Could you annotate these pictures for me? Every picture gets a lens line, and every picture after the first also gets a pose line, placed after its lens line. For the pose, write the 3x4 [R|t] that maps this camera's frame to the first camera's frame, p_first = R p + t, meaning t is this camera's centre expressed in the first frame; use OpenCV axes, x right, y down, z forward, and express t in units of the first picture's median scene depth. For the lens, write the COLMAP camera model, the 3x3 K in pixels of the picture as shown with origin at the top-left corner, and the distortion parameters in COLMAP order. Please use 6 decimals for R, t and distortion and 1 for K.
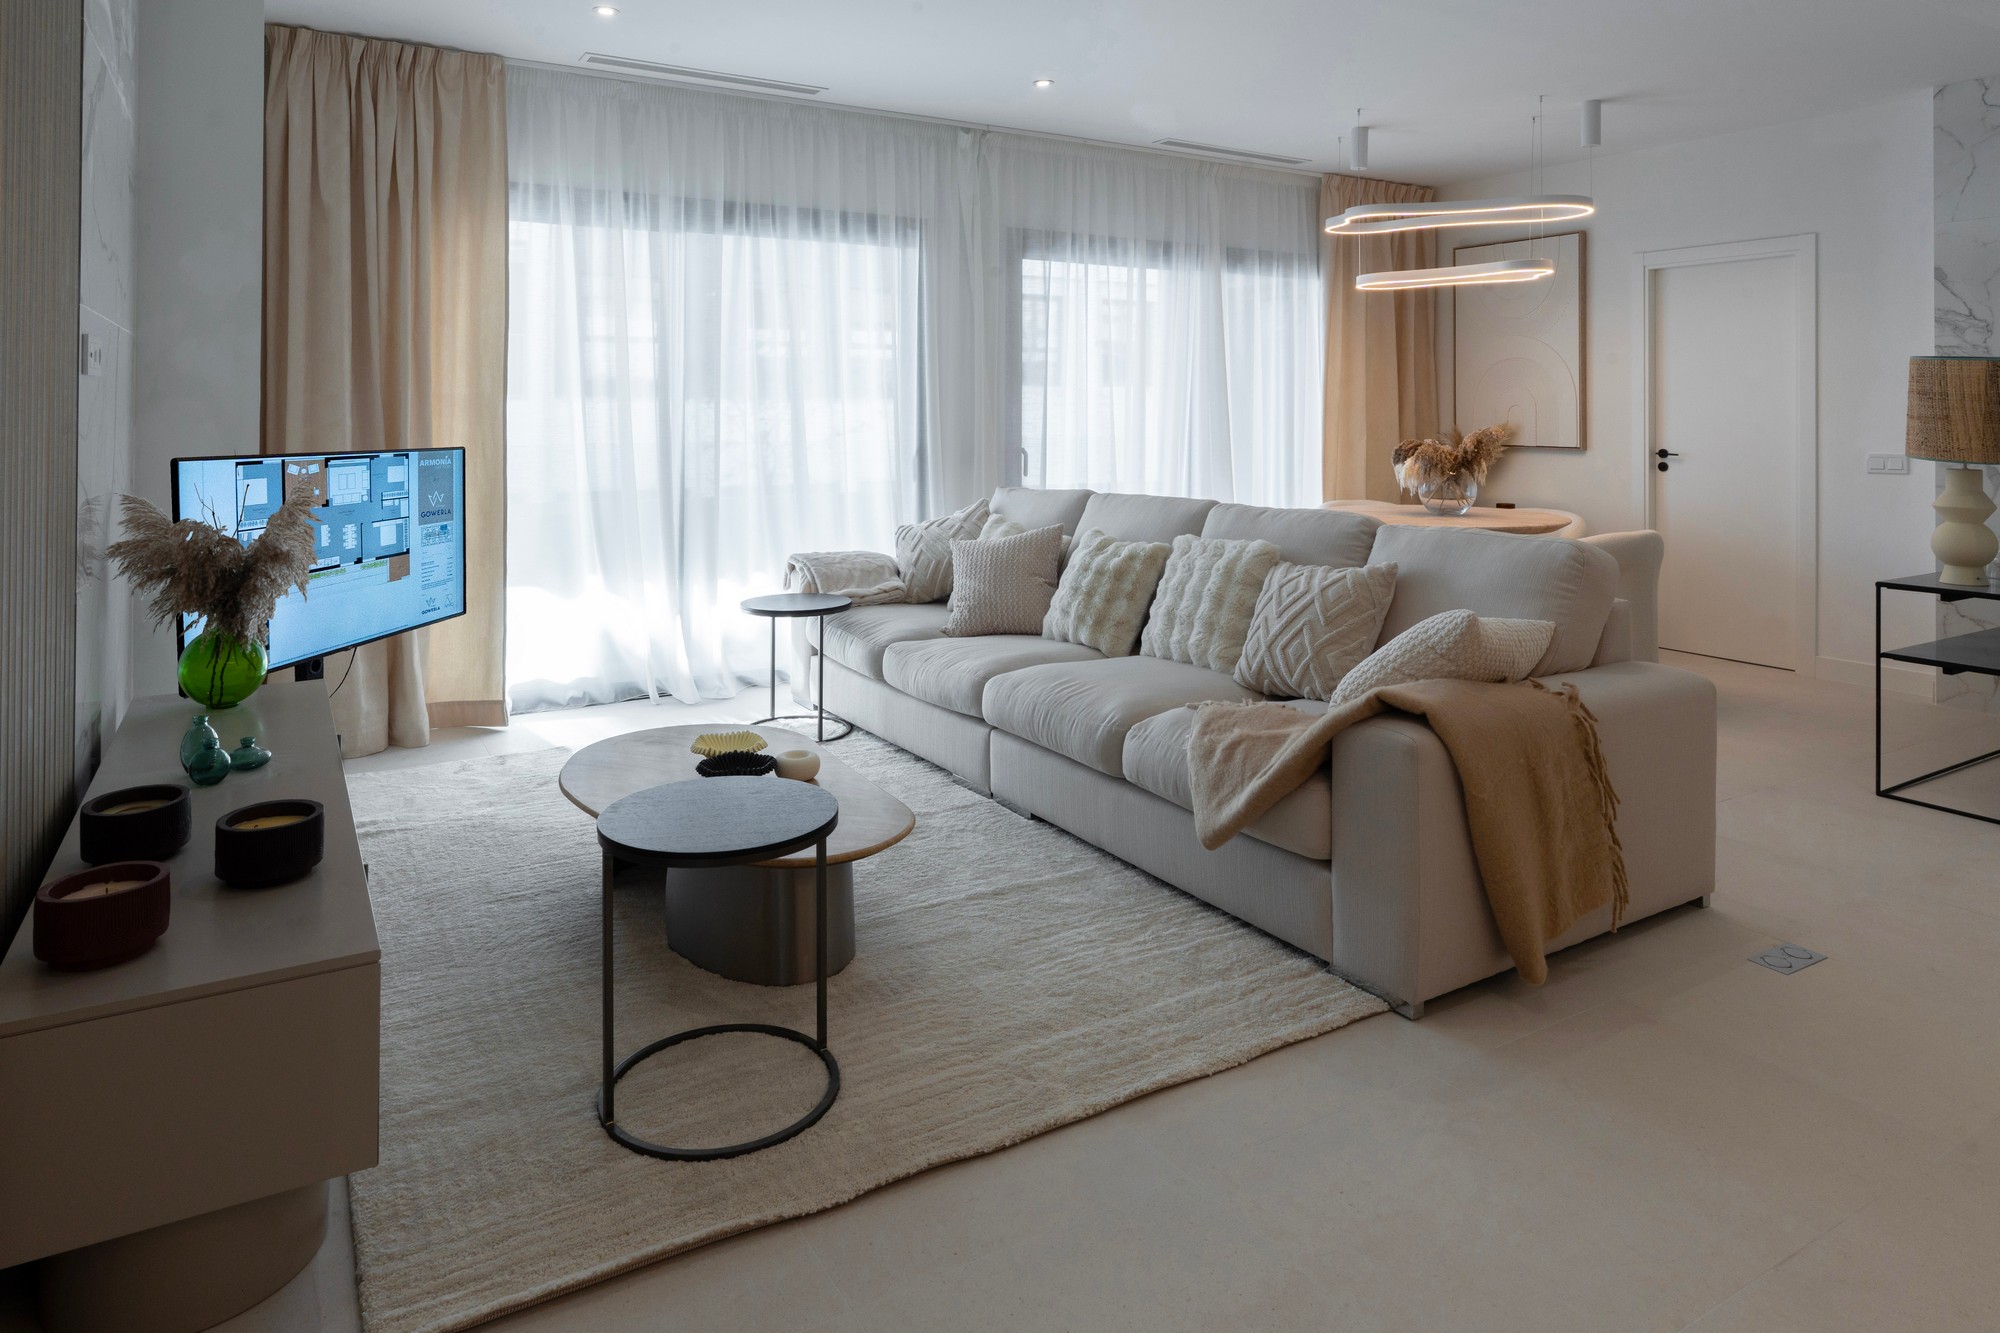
lens RADIAL K [[1217.2, 0, 1002.0], [0, 1217.2, 404.4], [0, 0, 1]] dist [0.000185, -0.000026]
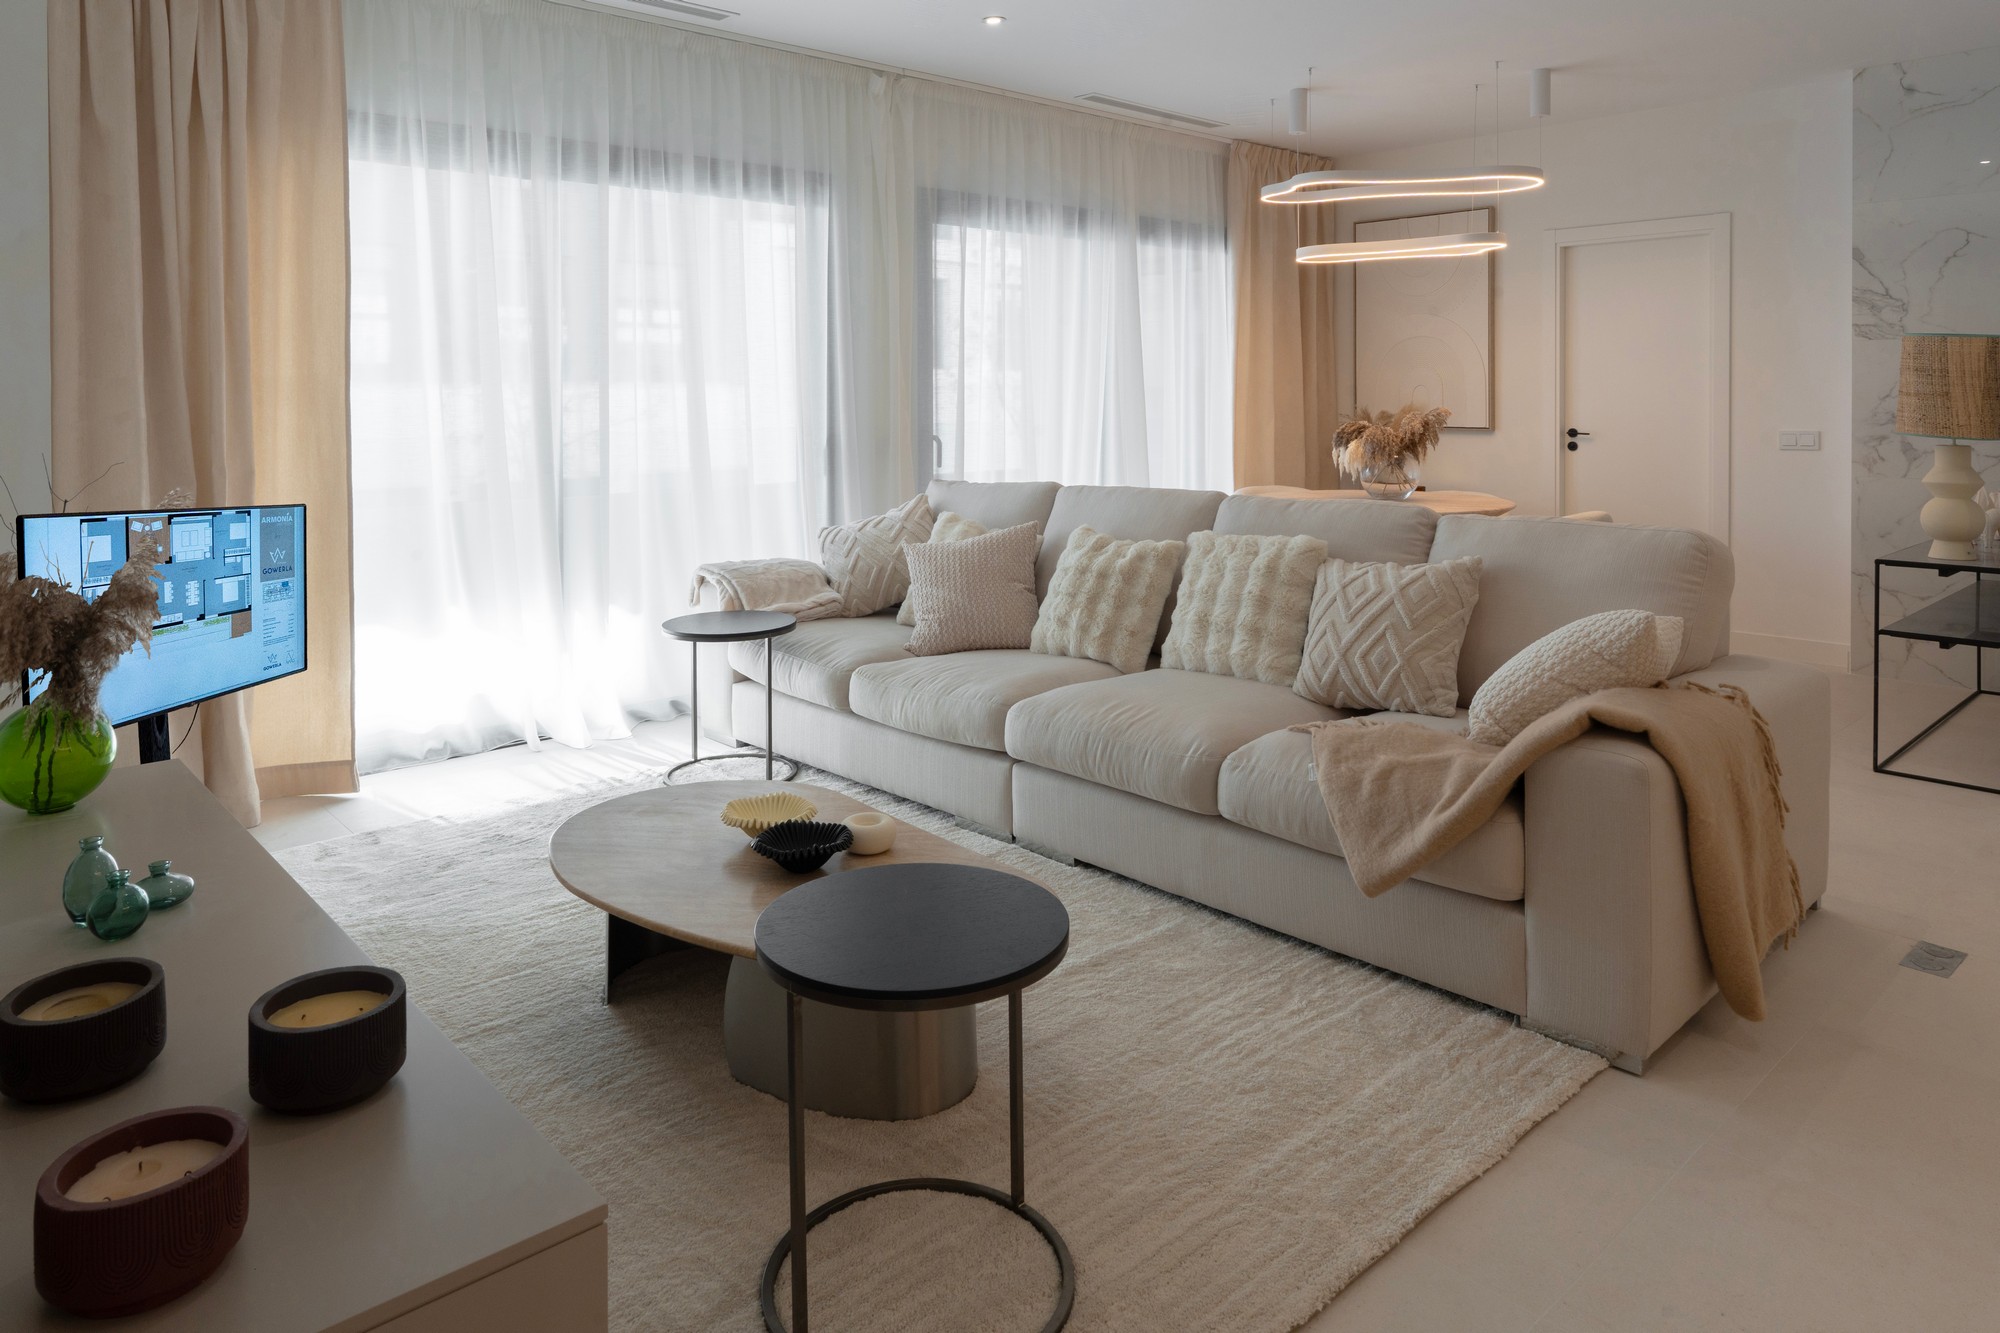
lens RADIAL K [[1268.7, 0, 999.1], [0, 1268.7, 415.5], [0, 0, 1]] dist [0.000461, -0.000738]
pose [[0.979799, -0.009849, 0.199742, -0.158573], [0.005508, 0.999737, 0.022275, 0.000757], [-0.199909, -0.020725, 0.979595, 0.104193]]
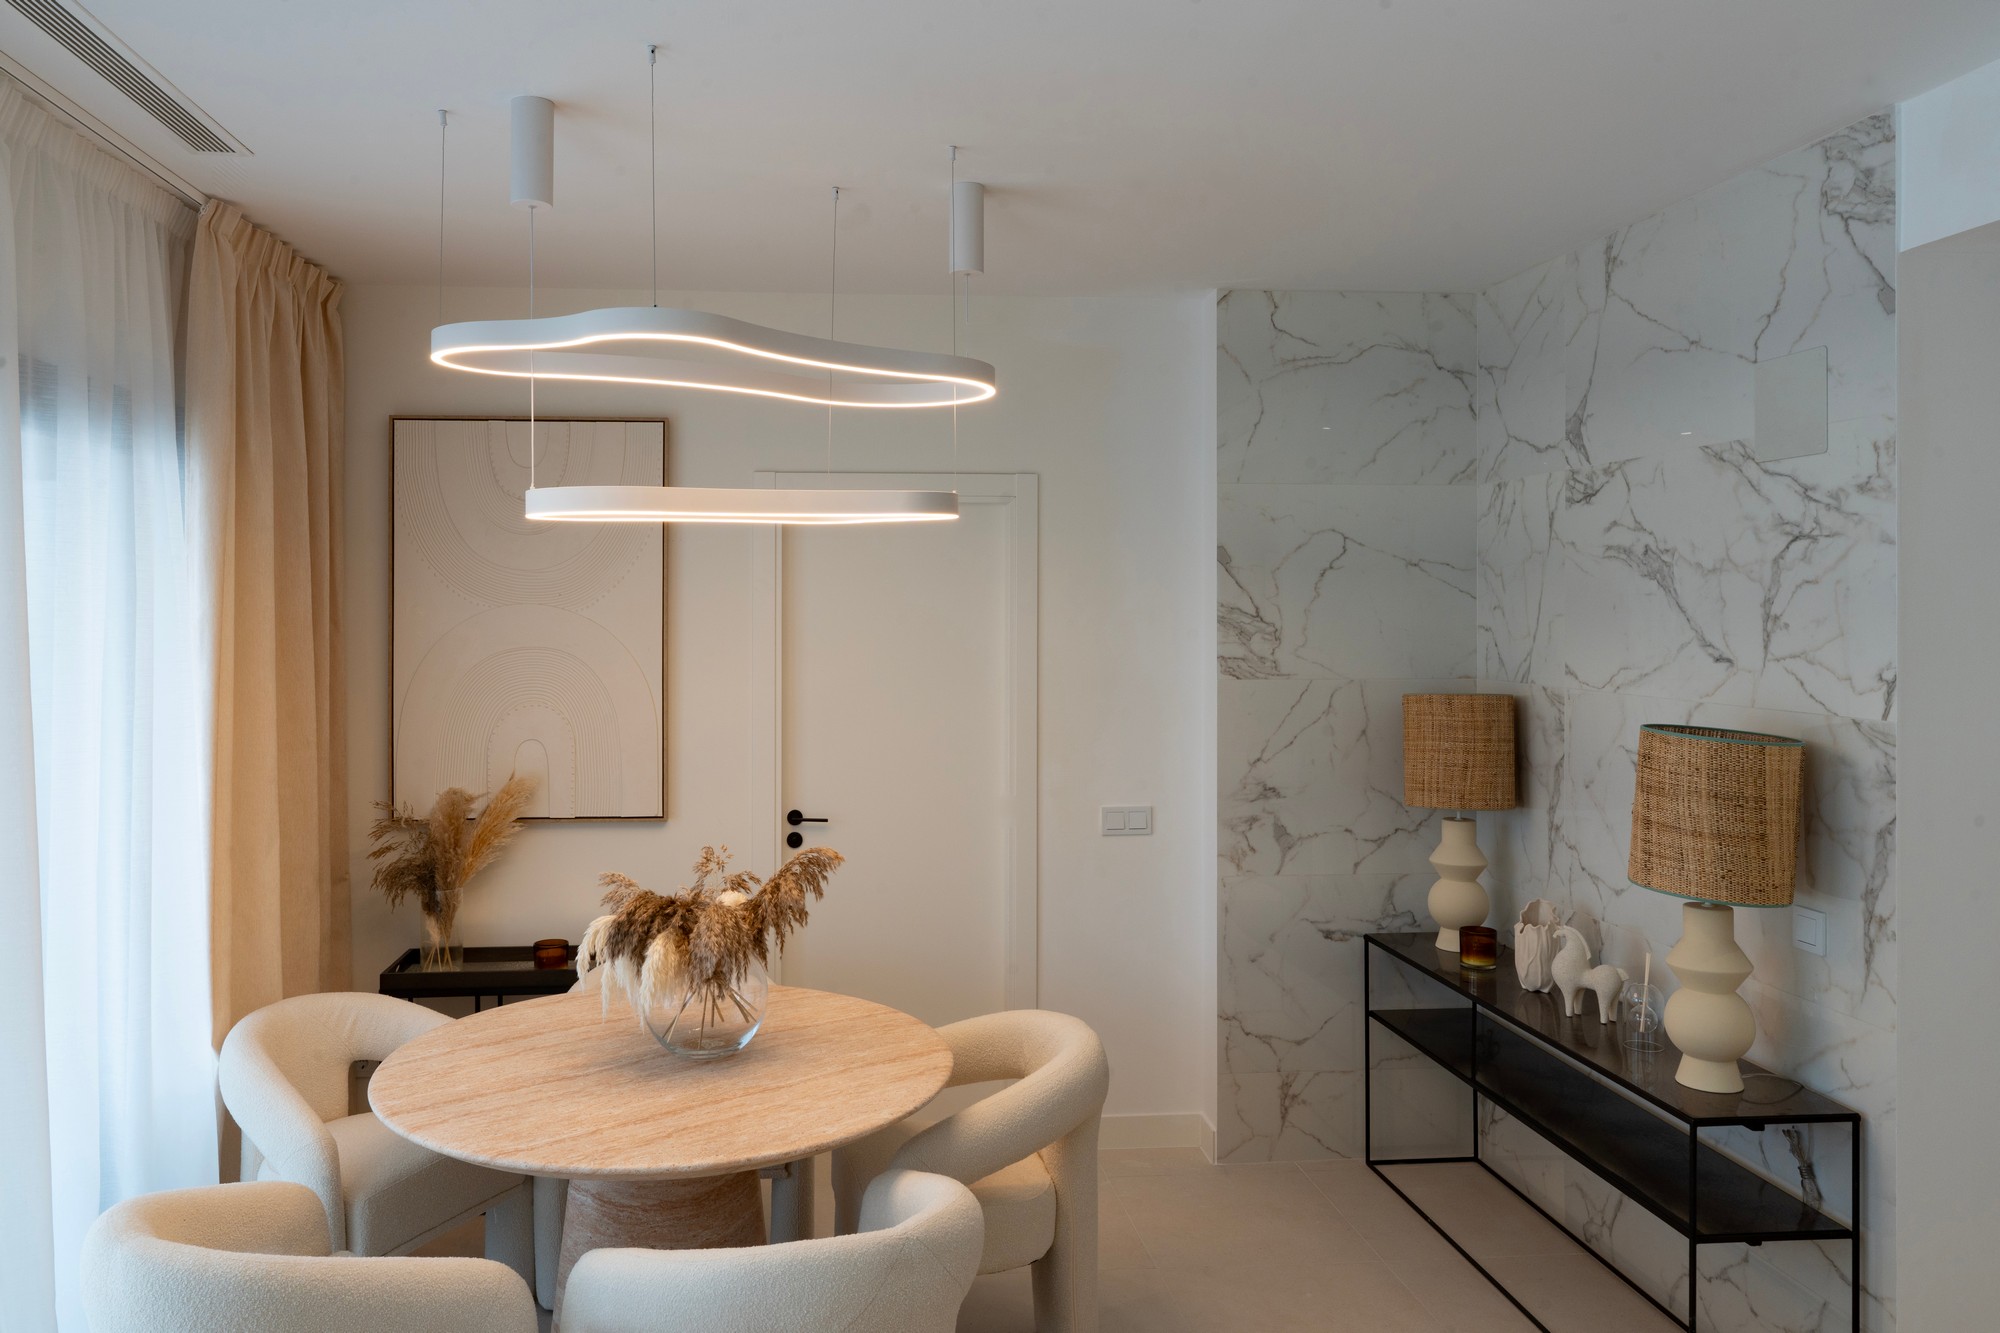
lens RADIAL K [[1429.0, 0, 830.9], [0, 1429.0, 598.6], [0, 0, 1]] dist [-0.001303, 0.000571]
pose [[0.471998, 0.000753, 0.881599, -0.074793], [-0.007181, 0.999970, 0.002990, -0.087741], [-0.881570, -0.007742, 0.471989, 0.857568]]
